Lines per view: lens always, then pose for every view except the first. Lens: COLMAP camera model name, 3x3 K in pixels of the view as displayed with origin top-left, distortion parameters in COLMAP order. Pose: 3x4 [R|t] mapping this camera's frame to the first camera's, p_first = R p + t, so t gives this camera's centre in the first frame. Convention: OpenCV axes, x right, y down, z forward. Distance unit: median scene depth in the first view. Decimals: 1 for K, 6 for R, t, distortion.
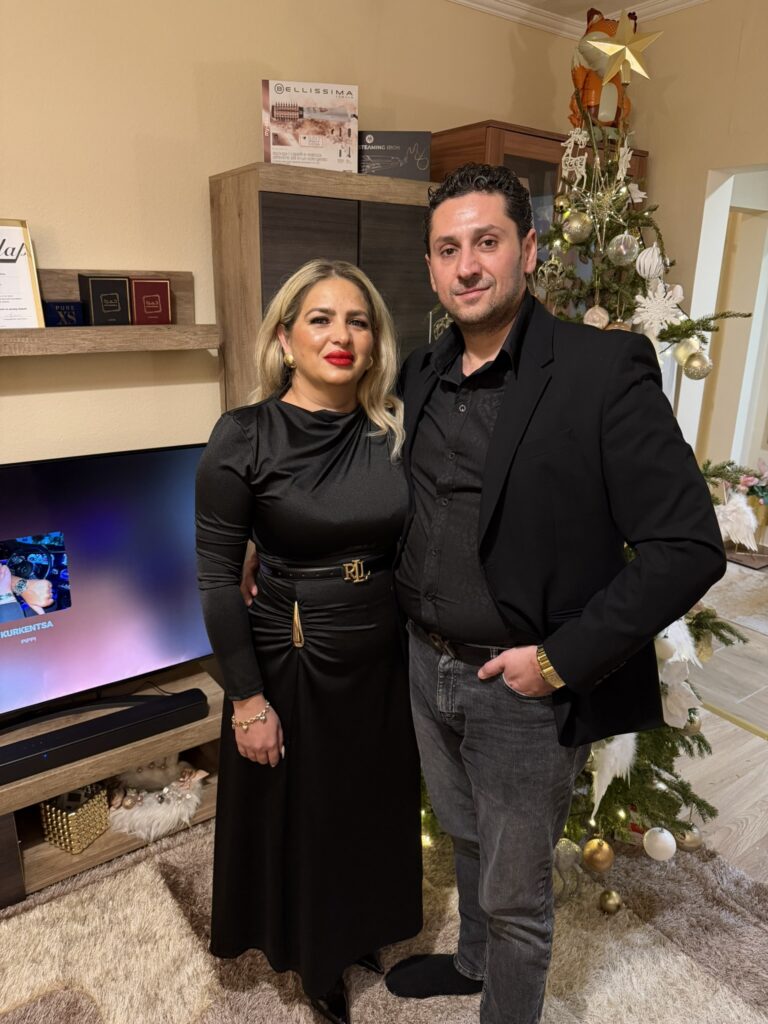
lens RADIAL K [[729.6, 0, 386.2], [0, 729.6, 512.3], [0, 0, 1]] dist [0.002399, -0.013147]
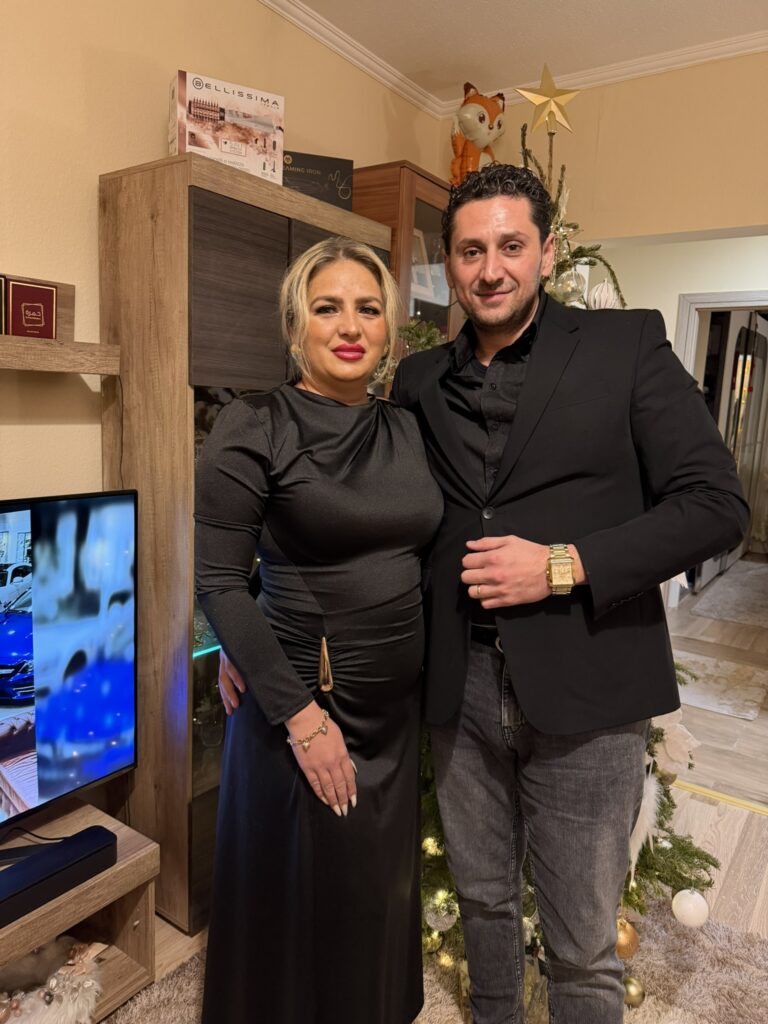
lens RADIAL K [[729.6, 0, 386.4], [0, 729.6, 515.6], [0, 0, 1]] dist [0.002399, -0.013147]
pose [[0.940473, -0.028575, 0.338666, -0.238537], [0.074949, 0.989365, -0.124655, 0.050120], [-0.331502, 0.142617, 0.932613, 0.187432]]
